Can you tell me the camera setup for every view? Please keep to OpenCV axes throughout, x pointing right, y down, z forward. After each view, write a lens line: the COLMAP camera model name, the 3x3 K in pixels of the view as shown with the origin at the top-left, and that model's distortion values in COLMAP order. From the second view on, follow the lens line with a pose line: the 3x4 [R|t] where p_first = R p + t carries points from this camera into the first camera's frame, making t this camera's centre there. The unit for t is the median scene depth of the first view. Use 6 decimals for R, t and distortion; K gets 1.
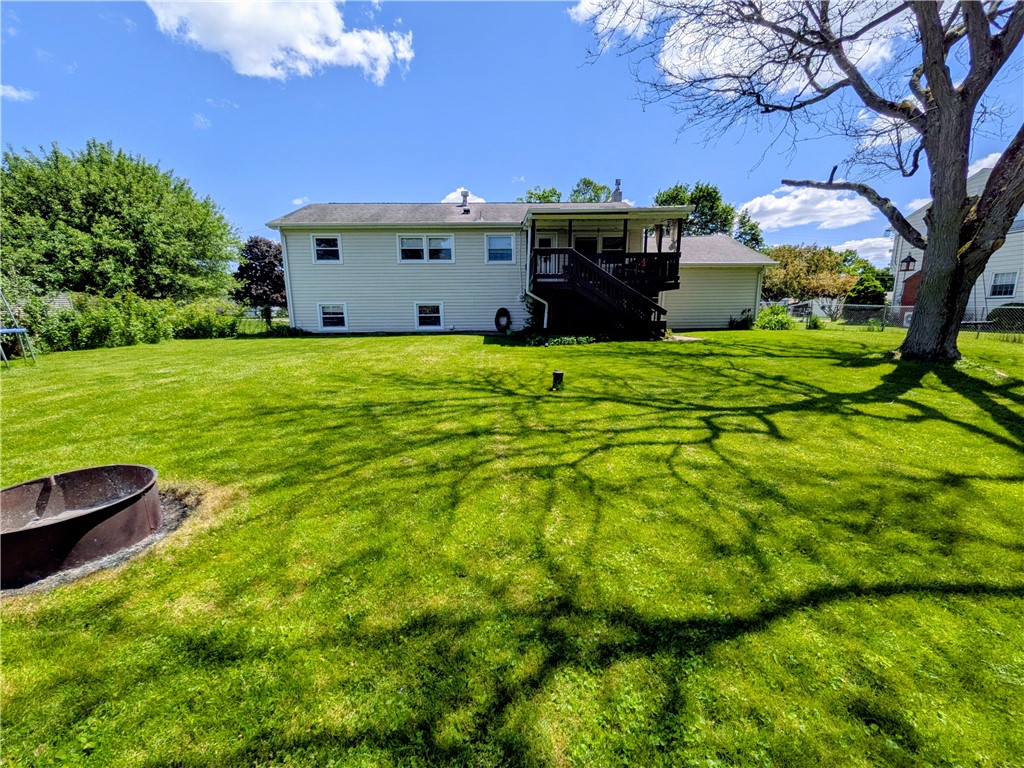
lens RADIAL K [[400.6, 0, 512.0], [0, 400.6, 384.0], [0, 0, 1]] dist [0.001644, 0.000182]
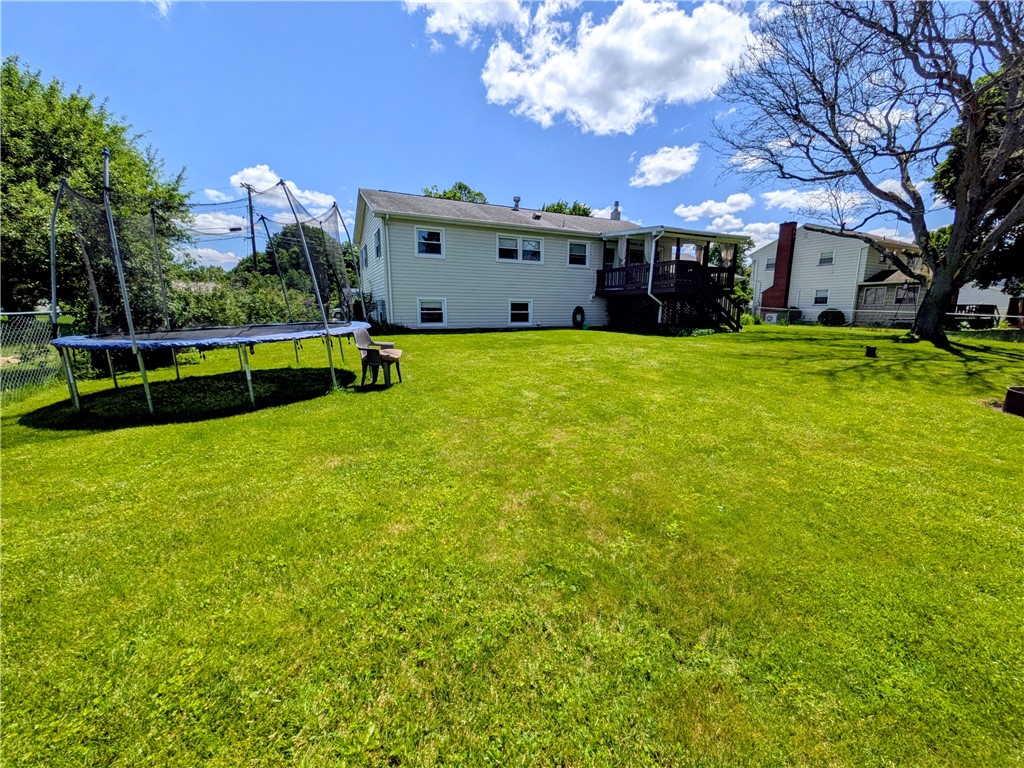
lens RADIAL K [[400.6, 0, 512.0], [0, 400.6, 384.0], [0, 0, 1]] dist [0.001644, 0.000182]
pose [[0.914126, -0.060680, 0.400864, -0.668949], [0.059172, 0.998117, 0.016153, 0.000834], [-0.401089, 0.008954, 0.915995, 0.035135]]
